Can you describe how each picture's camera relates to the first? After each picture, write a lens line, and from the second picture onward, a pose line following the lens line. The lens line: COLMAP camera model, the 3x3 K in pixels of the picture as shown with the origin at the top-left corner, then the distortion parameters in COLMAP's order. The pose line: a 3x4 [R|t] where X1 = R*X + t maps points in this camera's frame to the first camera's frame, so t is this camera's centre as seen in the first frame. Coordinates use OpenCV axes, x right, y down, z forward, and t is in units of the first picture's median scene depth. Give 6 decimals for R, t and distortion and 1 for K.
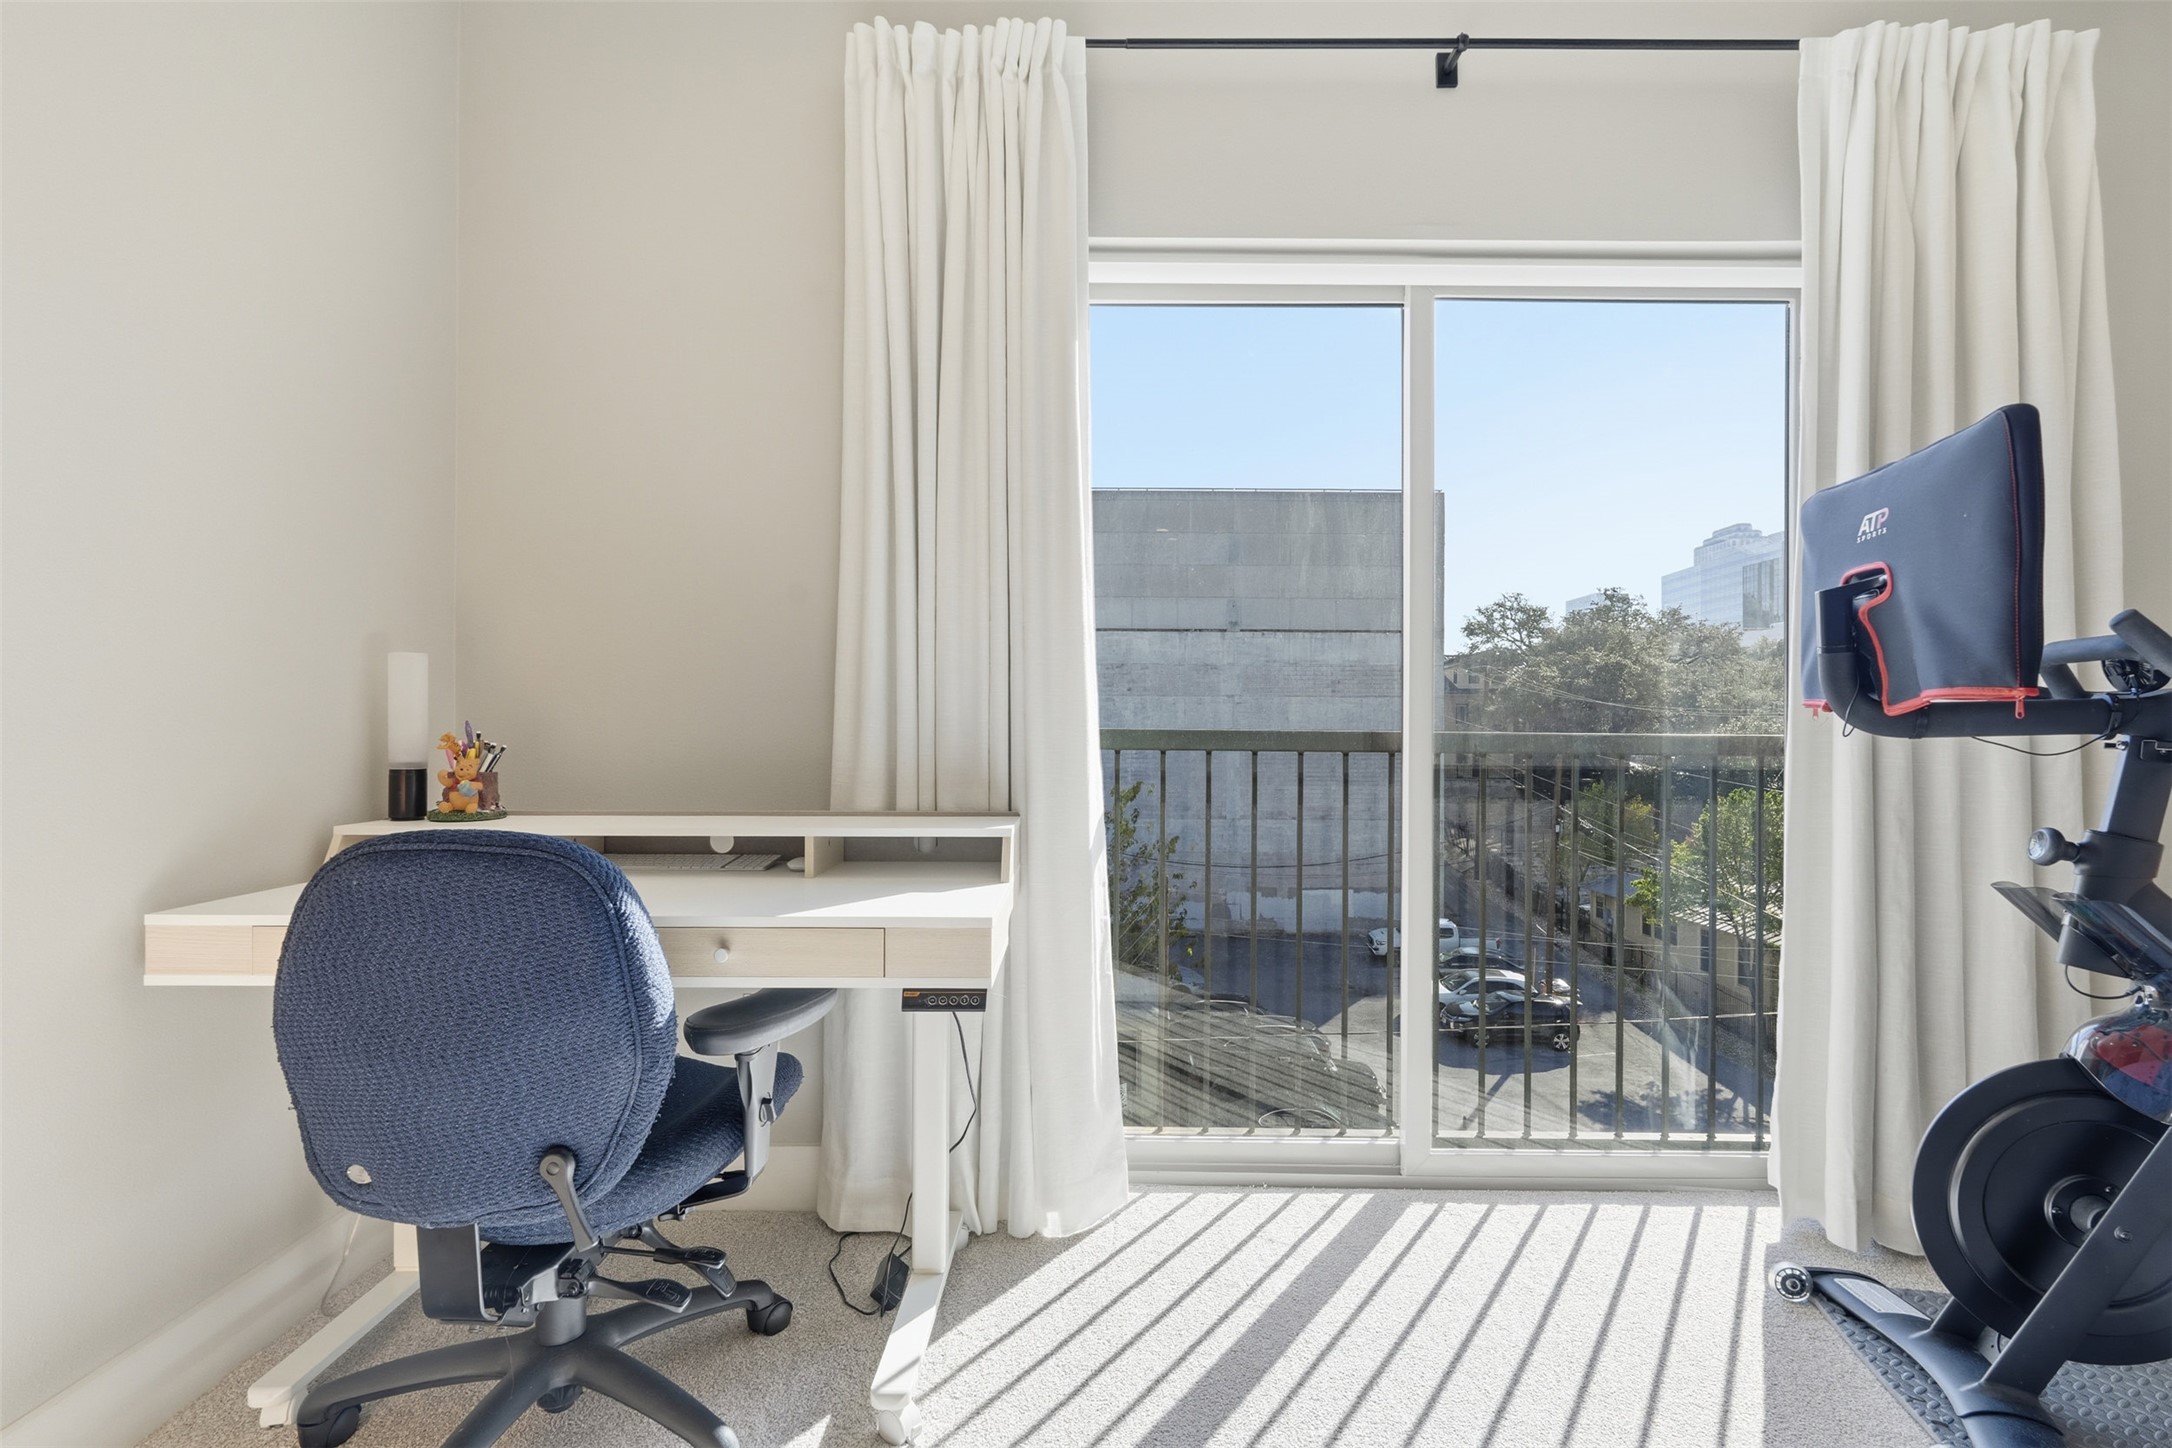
lens RADIAL K [[895.0, 0, 1080.3], [0, 895.0, 707.2], [0, 0, 1]] dist [-0.001182, 0.000033]
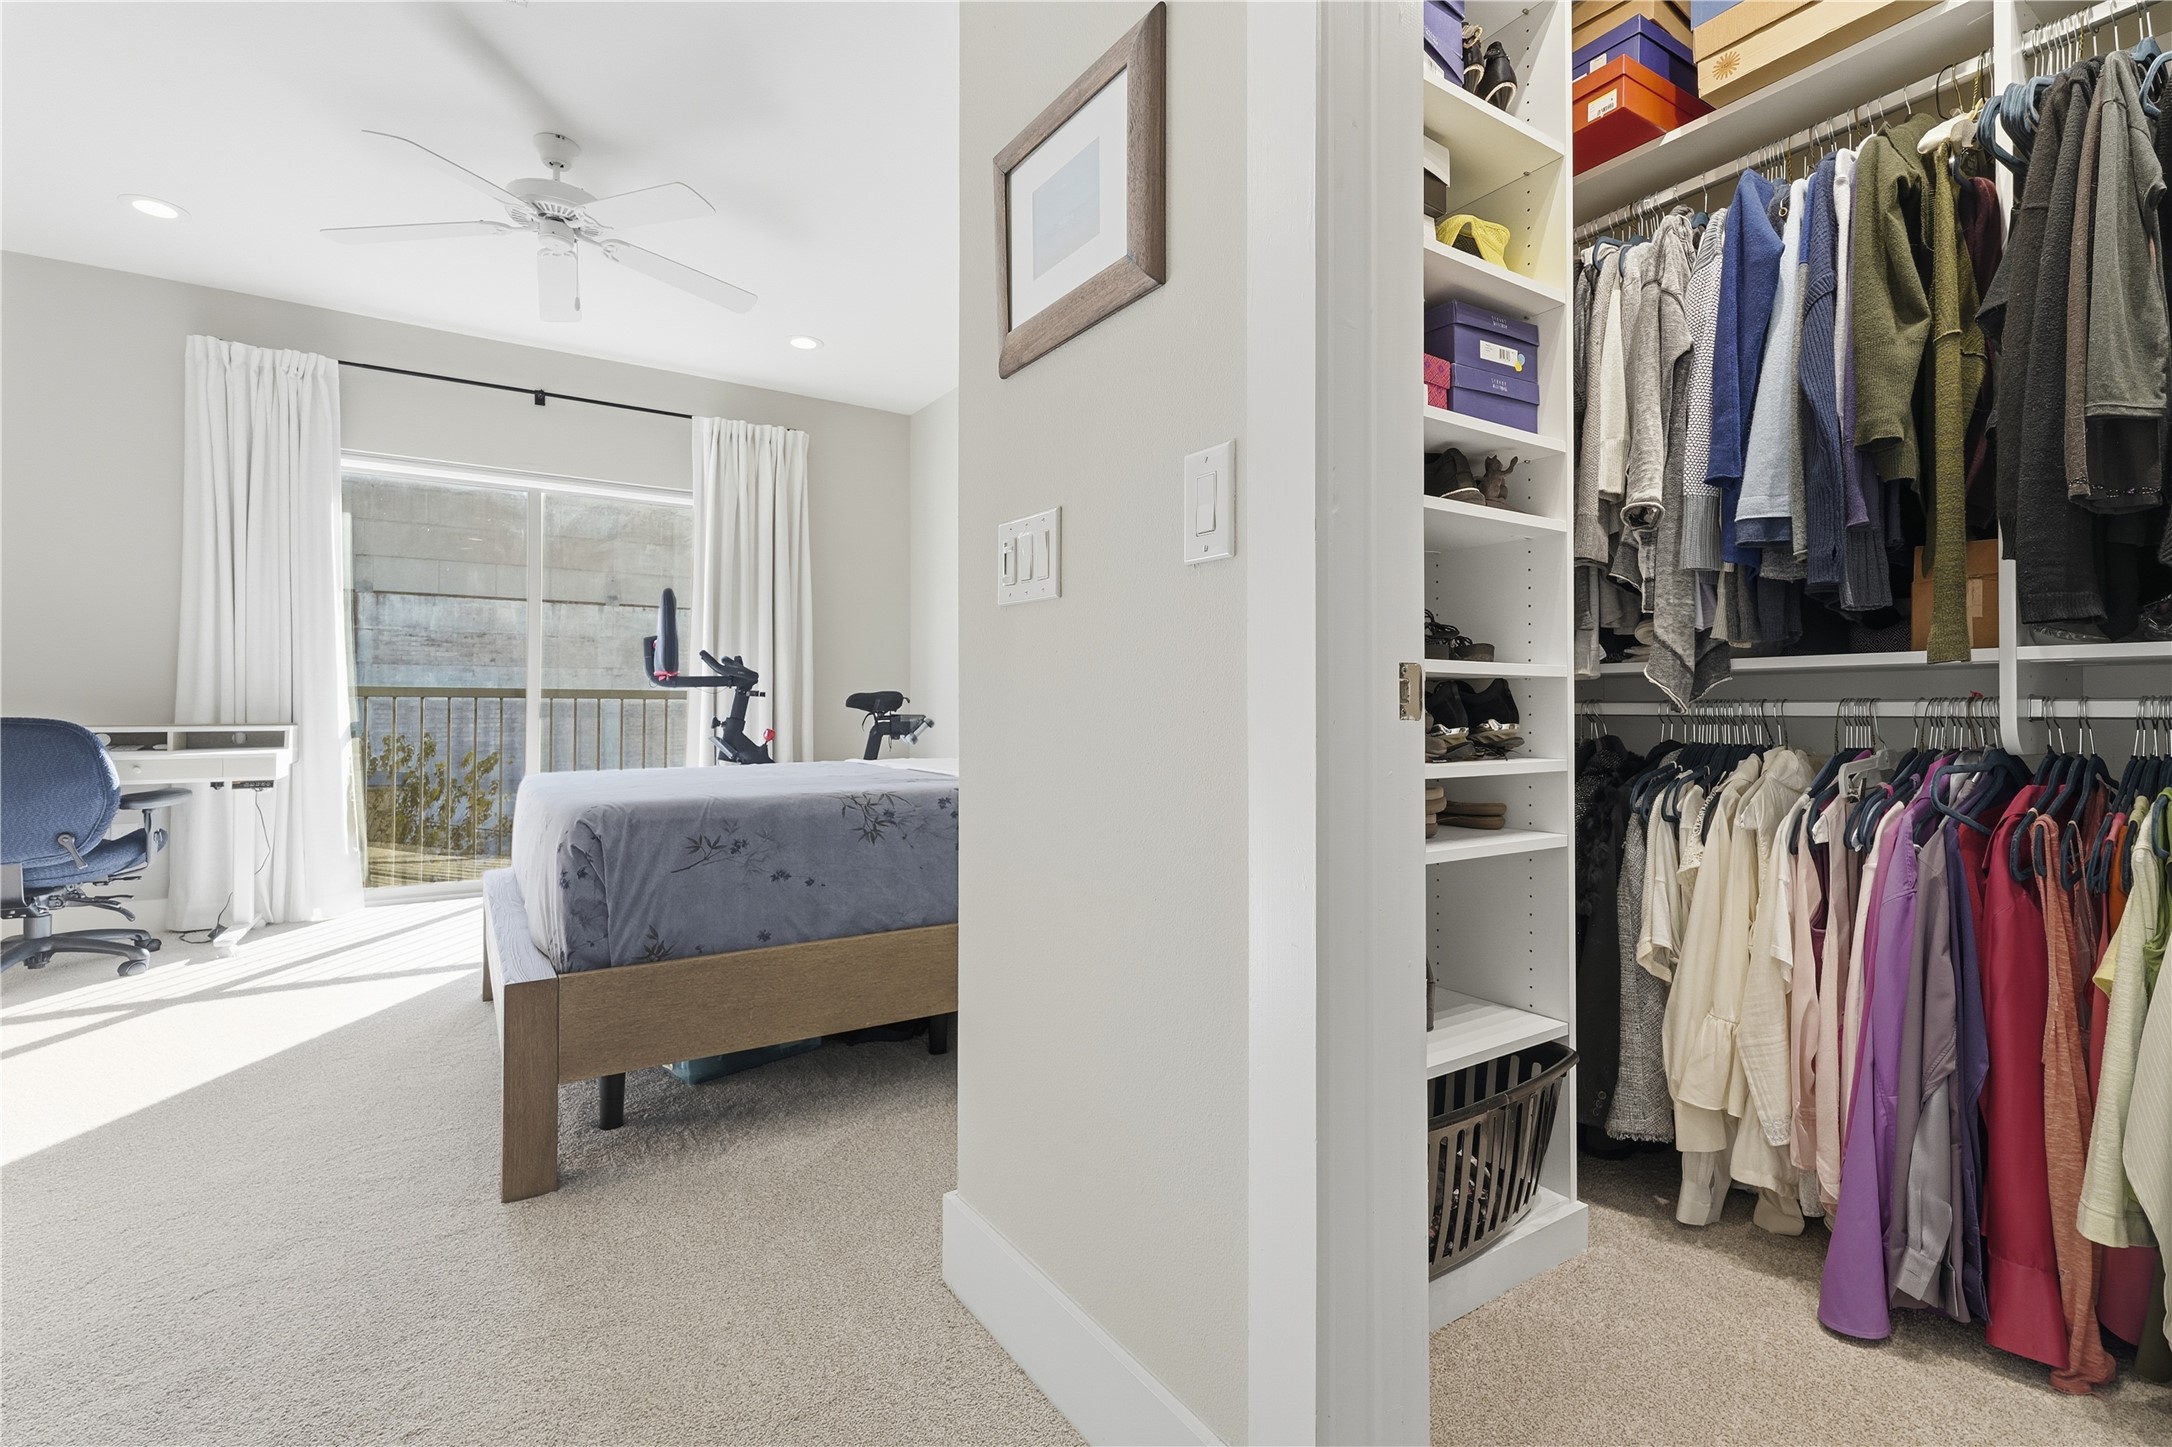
lens RADIAL K [[942.0, 0, 1078.8], [0, 942.0, 695.0], [0, 0, 1]] dist [-0.002716, 0.000033]
pose [[0.836783, 0.002390, 0.547530, 0.263506], [-0.009852, 0.999894, 0.010693, 0.008822], [-0.547446, -0.014342, 0.836718, -1.893368]]
